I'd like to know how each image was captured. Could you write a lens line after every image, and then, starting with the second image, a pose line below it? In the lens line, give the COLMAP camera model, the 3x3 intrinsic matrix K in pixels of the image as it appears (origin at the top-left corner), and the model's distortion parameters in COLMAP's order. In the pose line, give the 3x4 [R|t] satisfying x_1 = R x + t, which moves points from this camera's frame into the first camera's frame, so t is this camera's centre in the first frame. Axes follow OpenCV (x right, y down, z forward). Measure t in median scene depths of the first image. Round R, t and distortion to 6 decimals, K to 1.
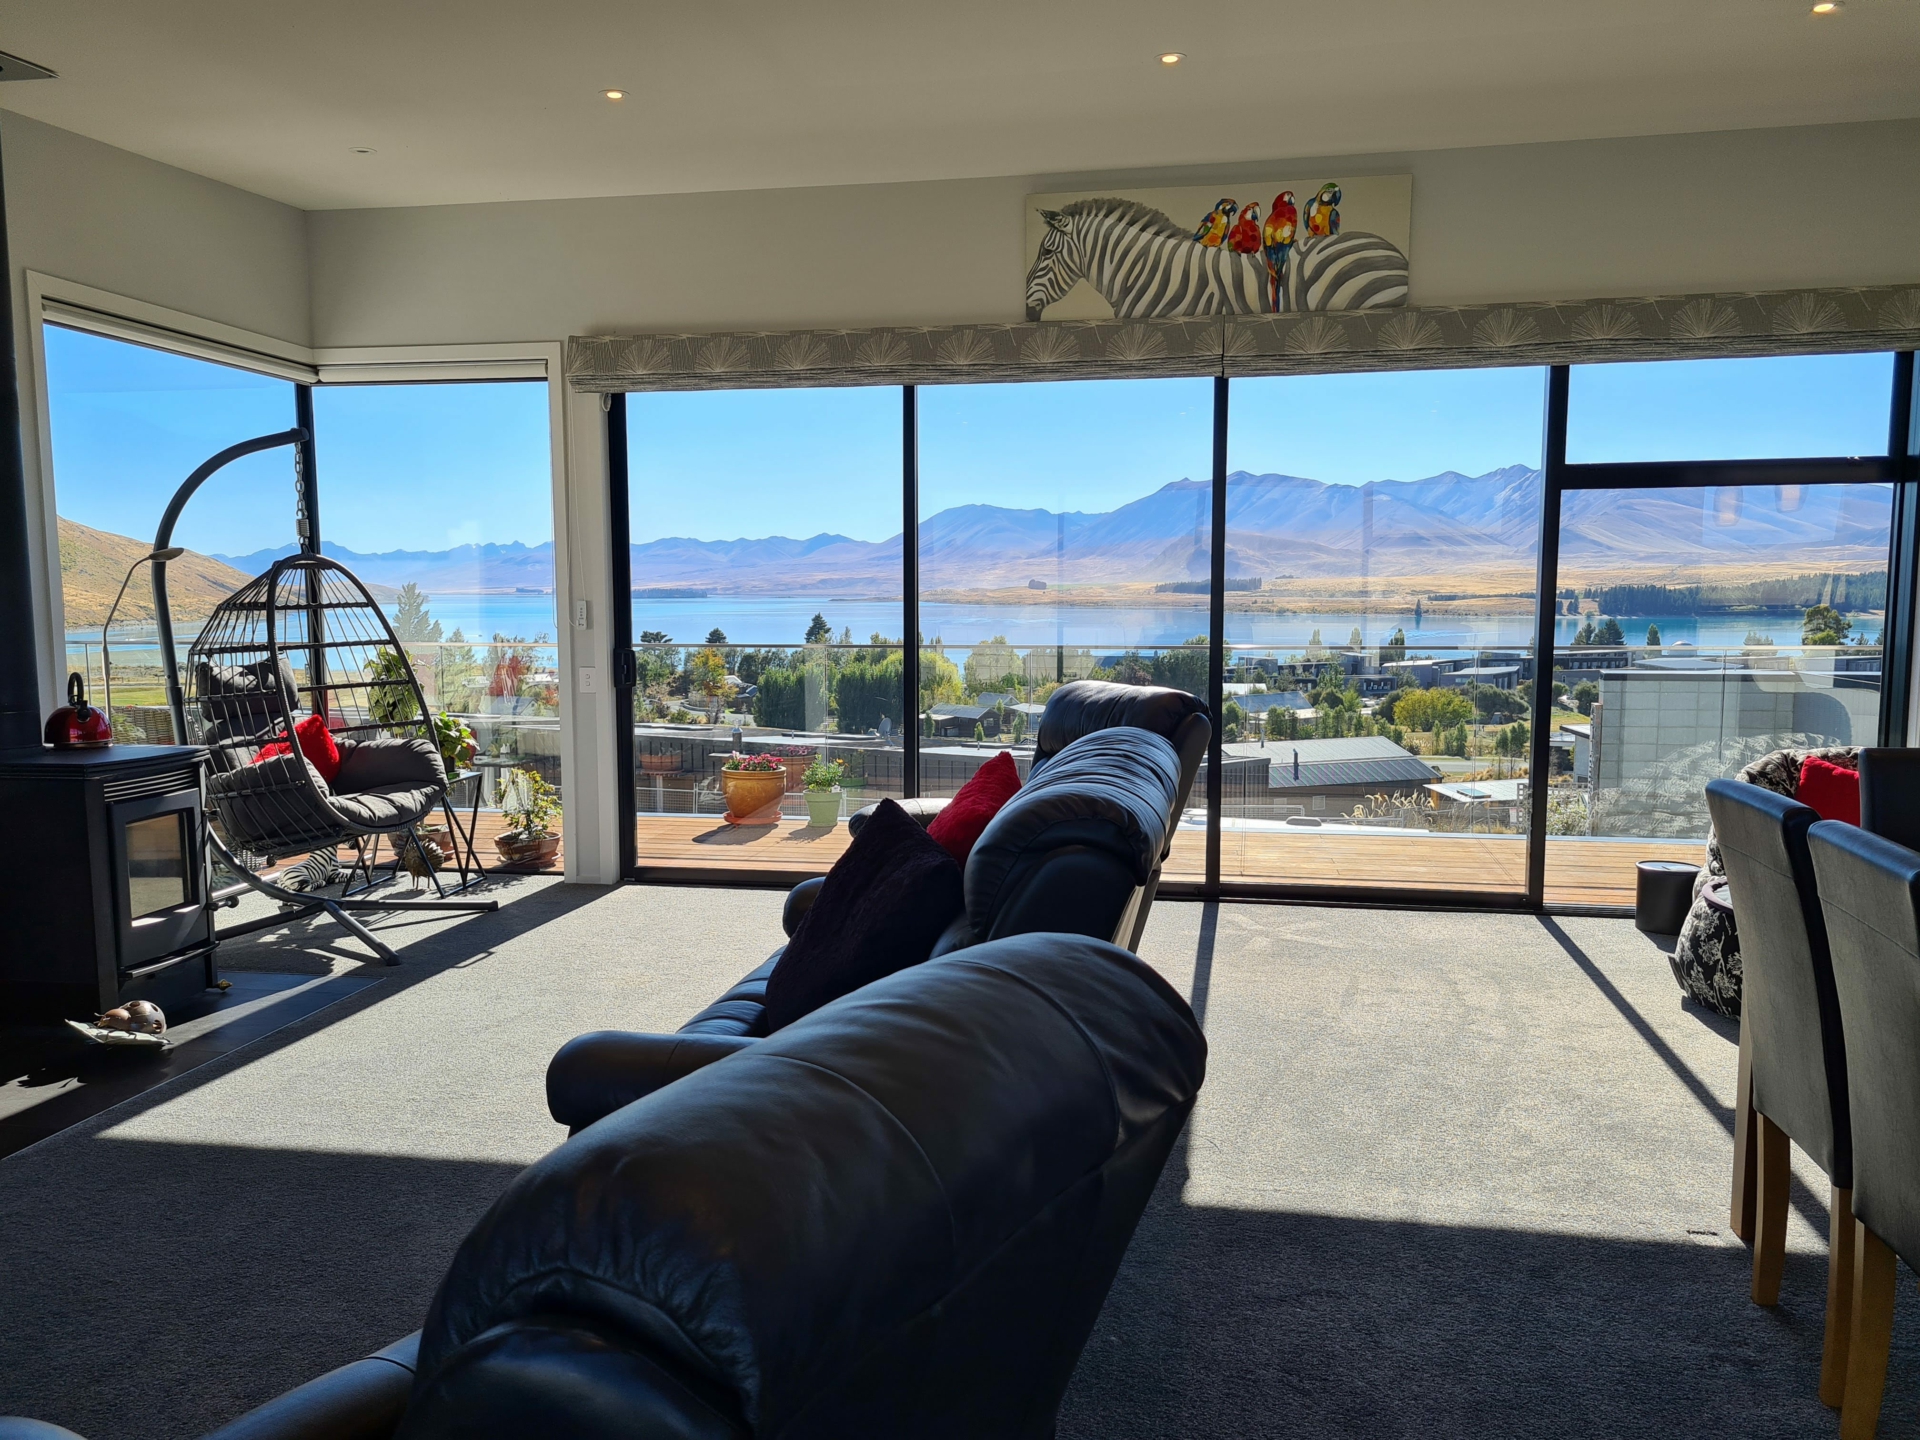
lens RADIAL K [[1435.1, 0, 940.1], [0, 1435.1, 740.3], [0, 0, 1]] dist [0.057346, -0.035930]
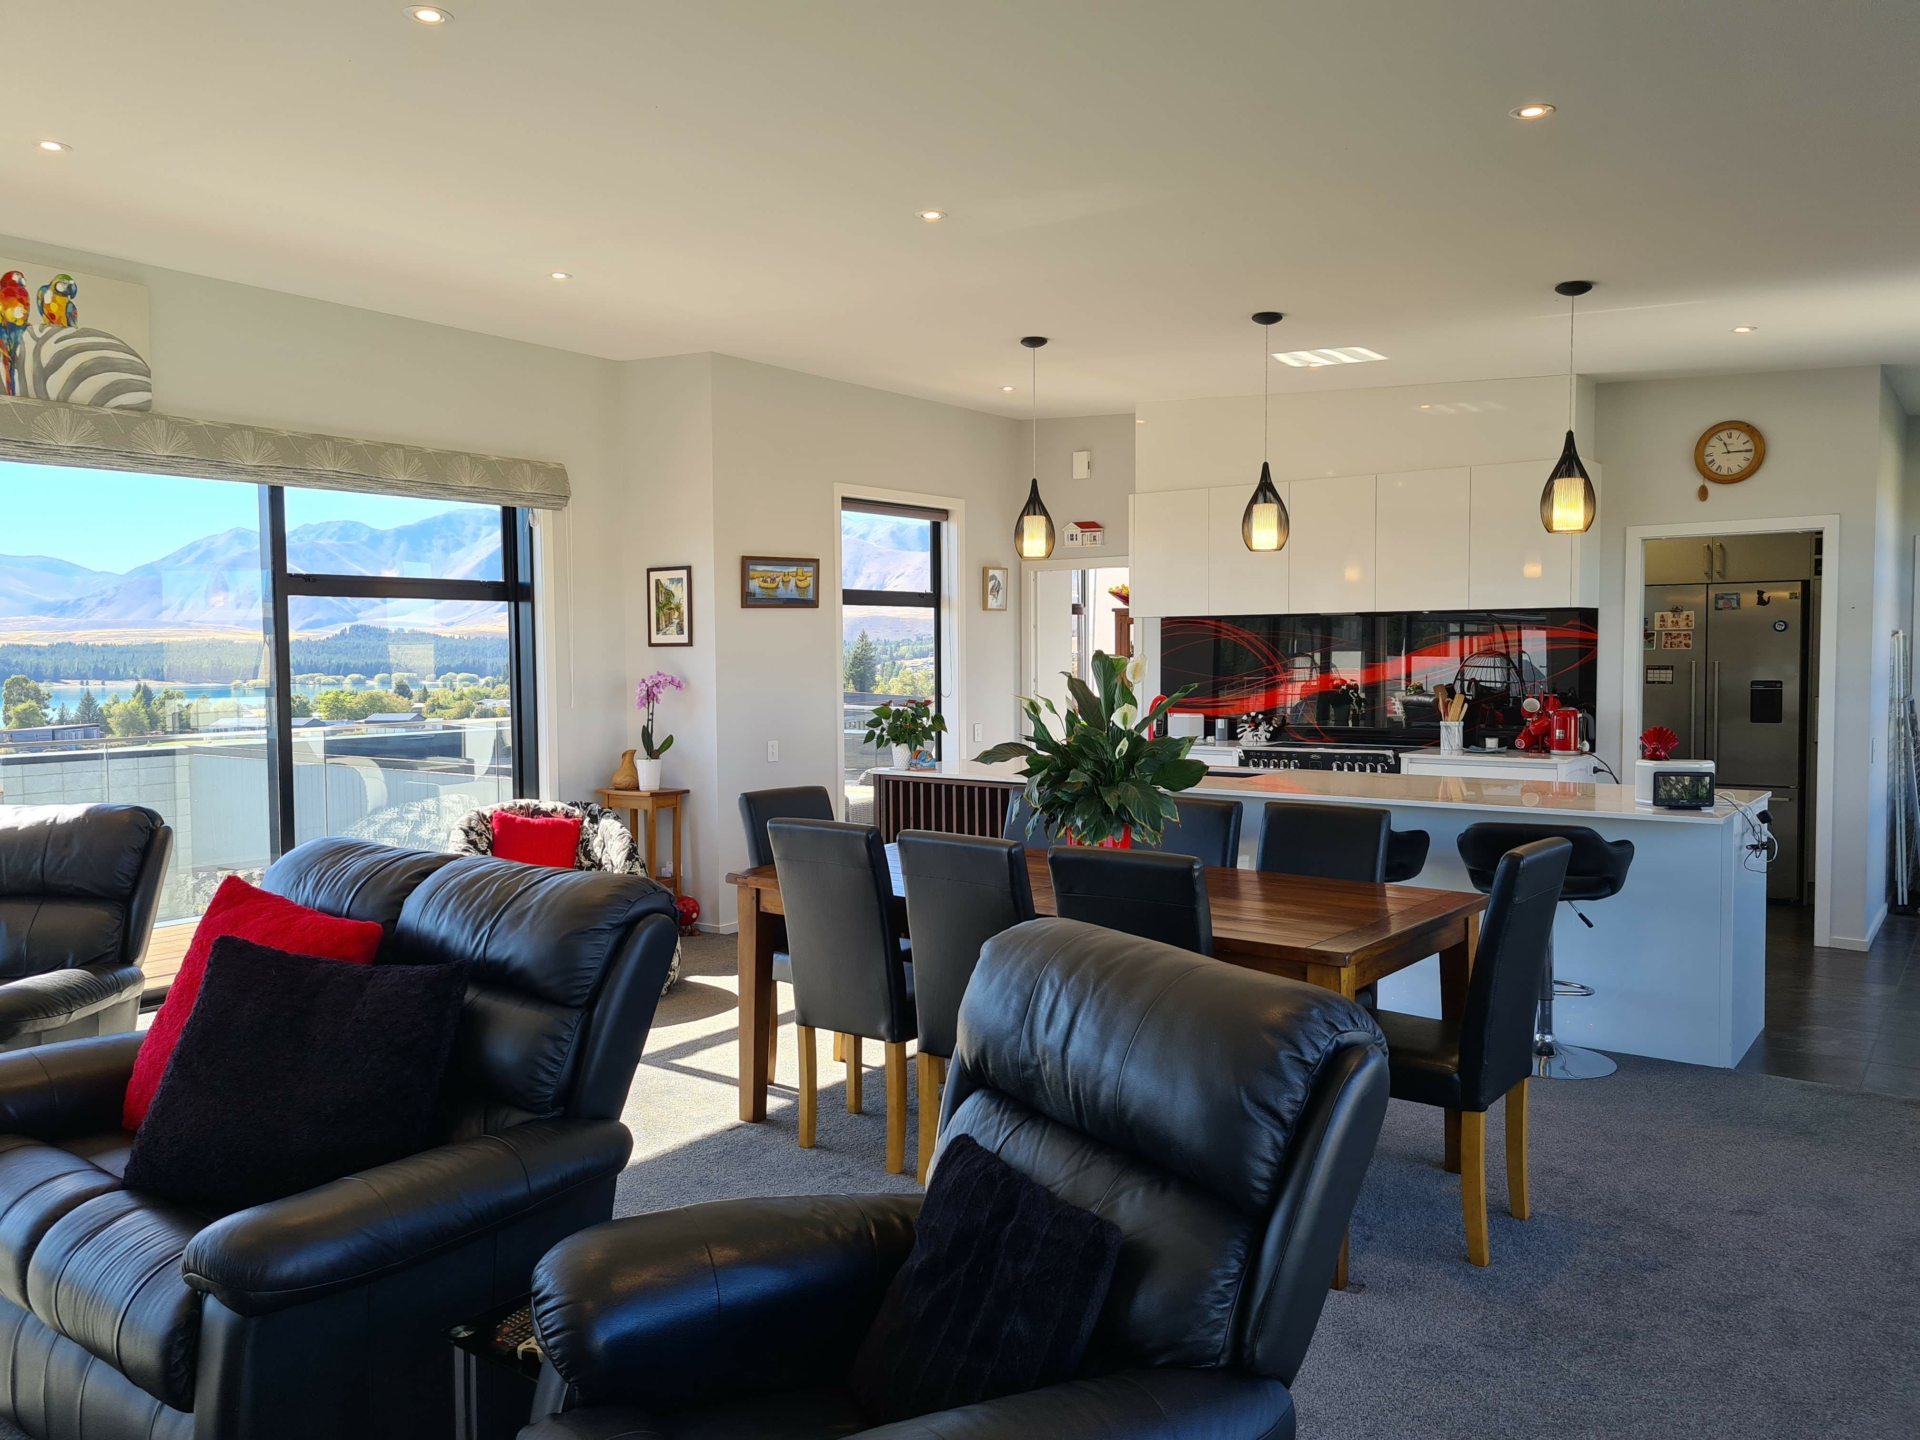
lens RADIAL K [[1435.1, 0, 951.7], [0, 1435.1, 718.9], [0, 0, 1]] dist [0.057346, -0.035930]
pose [[0.439271, -0.043664, 0.897293, -0.350649], [0.099740, 0.995013, -0.000408, -0.027486], [-0.892800, 0.089675, 0.441436, 0.062101]]
